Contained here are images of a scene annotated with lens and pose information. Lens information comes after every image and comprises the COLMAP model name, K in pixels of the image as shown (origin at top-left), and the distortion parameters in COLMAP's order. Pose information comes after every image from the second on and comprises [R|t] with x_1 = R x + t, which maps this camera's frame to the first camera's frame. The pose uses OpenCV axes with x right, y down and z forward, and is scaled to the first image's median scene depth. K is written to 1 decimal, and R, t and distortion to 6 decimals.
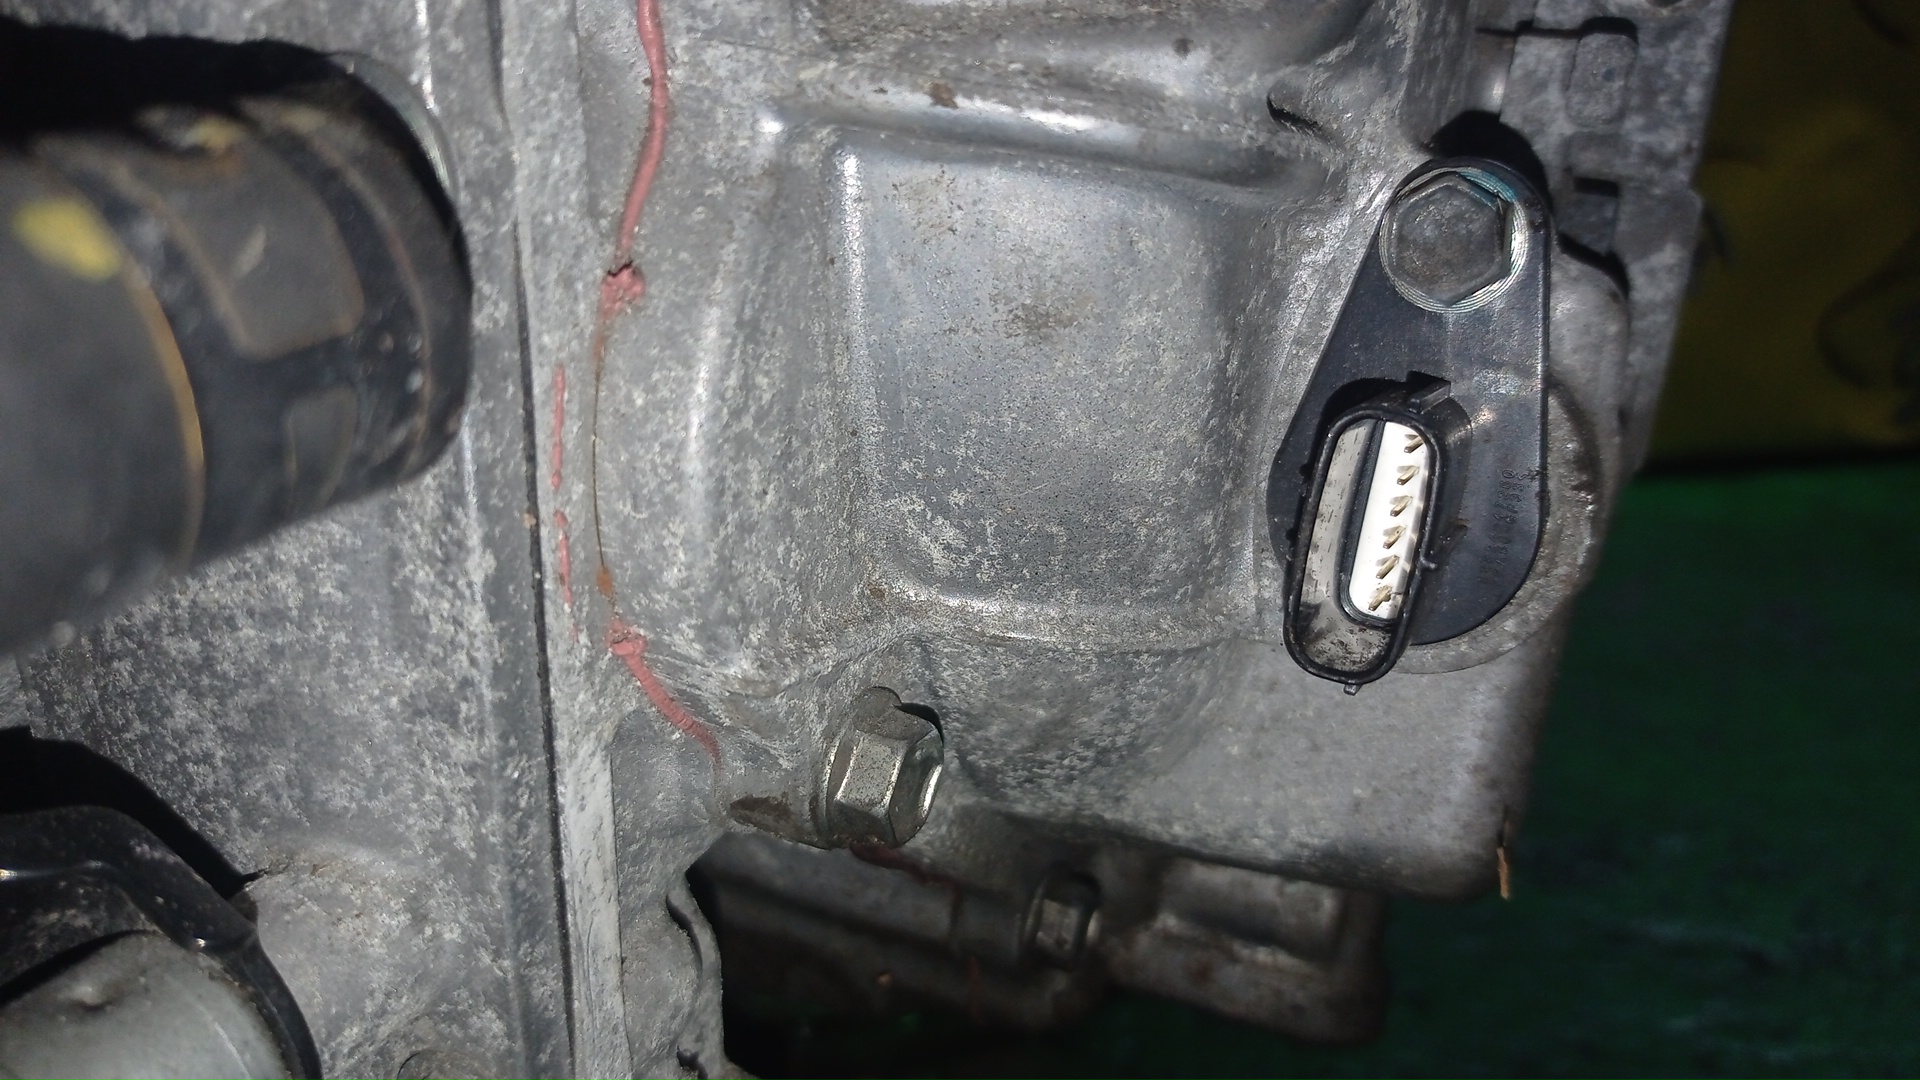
lens RADIAL K [[1496.9, 0, 959.2], [0, 1496.9, 537.9], [0, 0, 1]] dist [-0.009279, -0.002671]
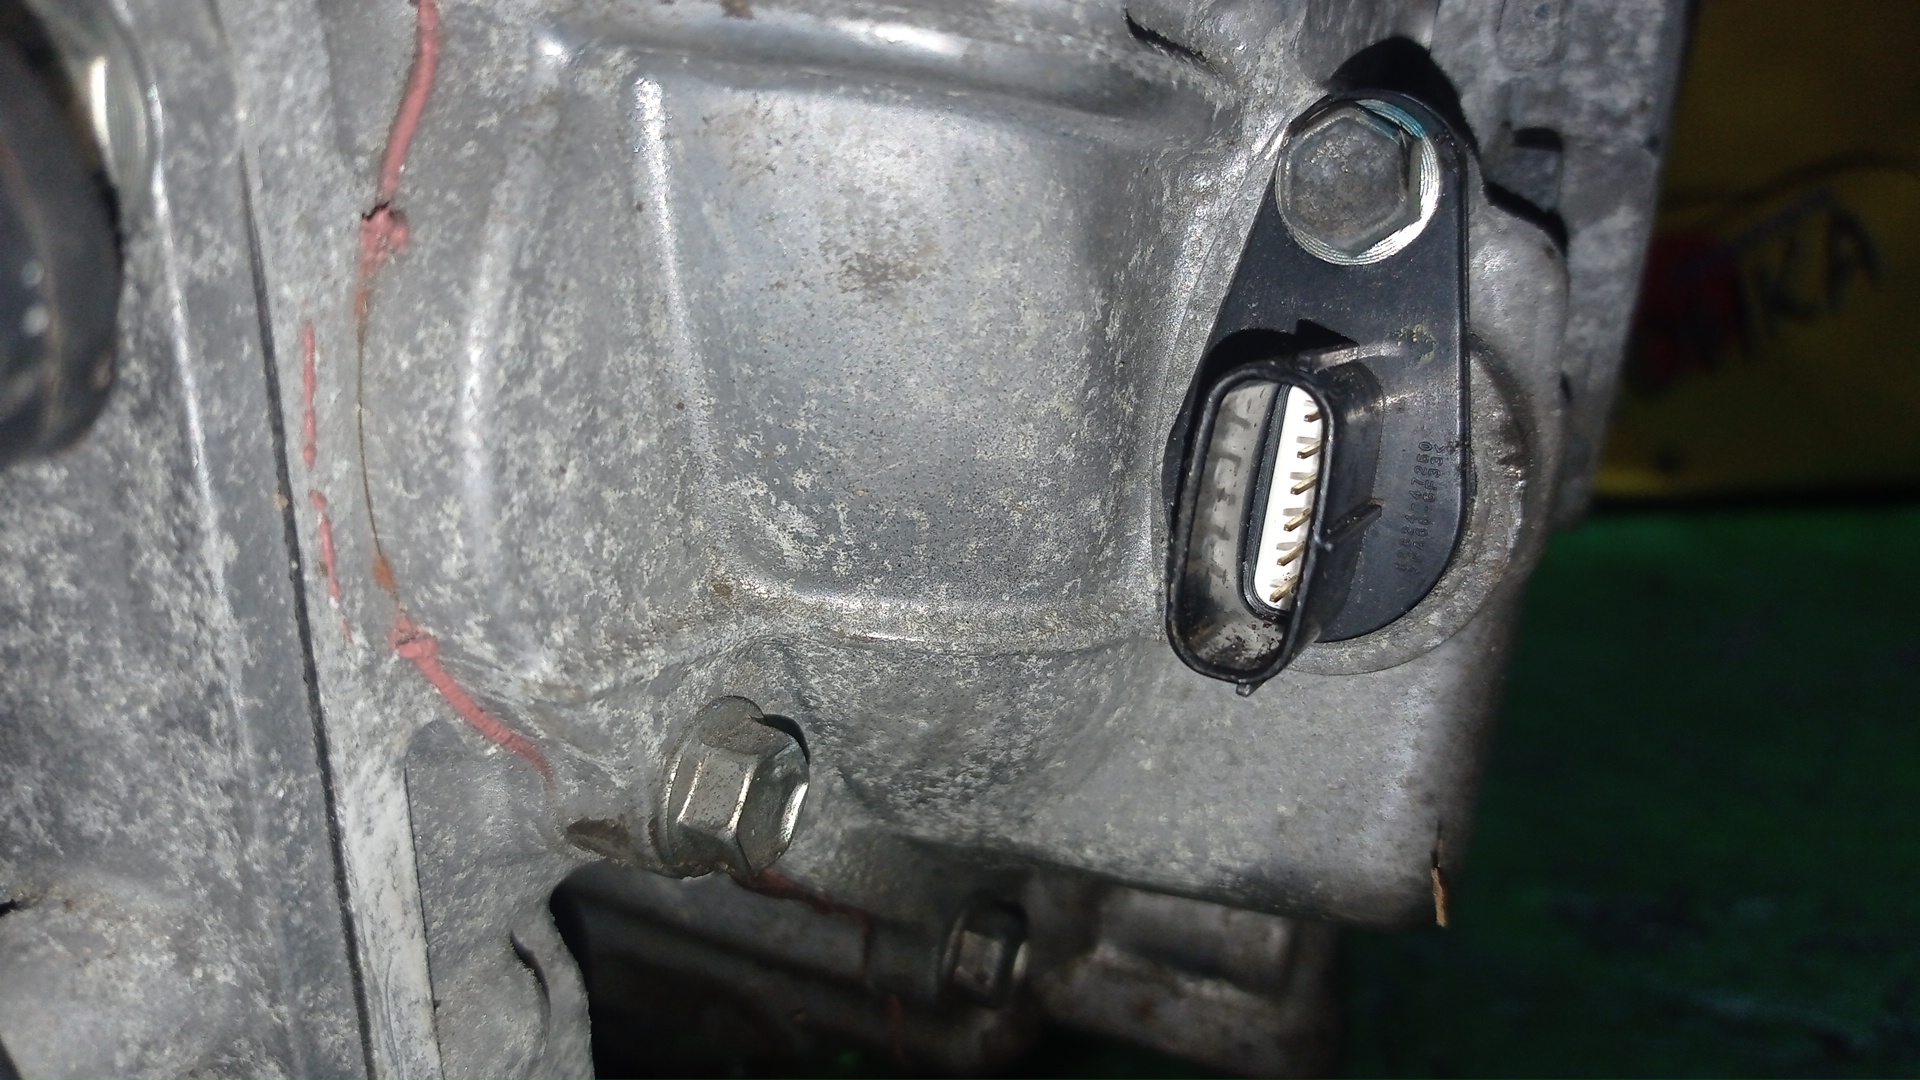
lens RADIAL K [[1508.3, 0, 943.4], [0, 1508.3, 535.6], [0, 0, 1]] dist [-0.022296, 0.007559]
pose [[0.999868, -0.010690, -0.012204, 0.093376], [0.010460, 0.999771, -0.018695, 0.024245], [0.012401, 0.018565, 0.999751, 0.107524]]
